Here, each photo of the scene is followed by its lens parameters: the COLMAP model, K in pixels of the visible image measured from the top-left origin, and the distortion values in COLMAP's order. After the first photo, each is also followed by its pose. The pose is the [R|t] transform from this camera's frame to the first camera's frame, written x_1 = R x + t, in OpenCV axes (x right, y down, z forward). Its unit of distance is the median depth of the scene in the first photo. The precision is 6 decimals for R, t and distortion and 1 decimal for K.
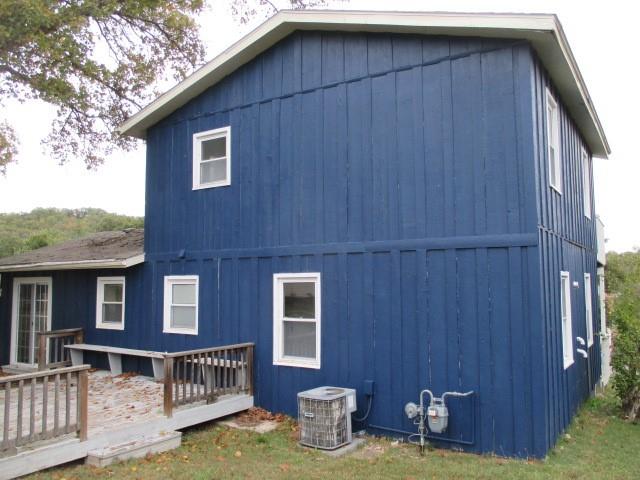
lens RADIAL K [[535.4, 0, 317.9], [0, 535.4, 240.0], [0, 0, 1]] dist [-0.030298, 0.020929]
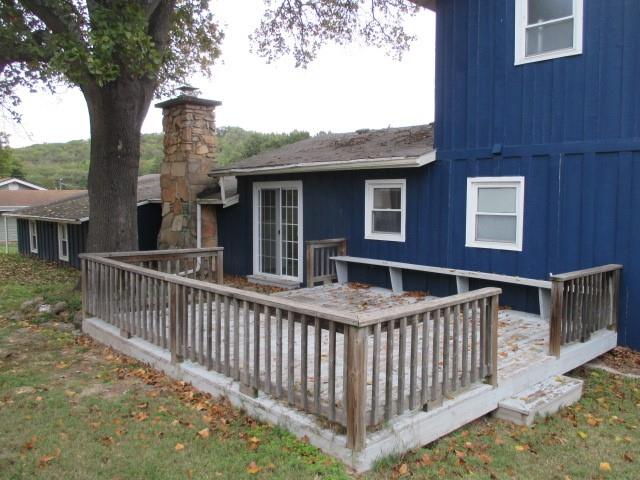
lens RADIAL K [[535.4, 0, 321.6], [0, 535.4, 239.8], [0, 0, 1]] dist [-0.030298, 0.020929]
pose [[0.971906, 0.034969, -0.232756, -0.295409], [0.001264, 0.988112, 0.153733, 0.034177], [0.235365, -0.149708, 0.960308, 0.150859]]
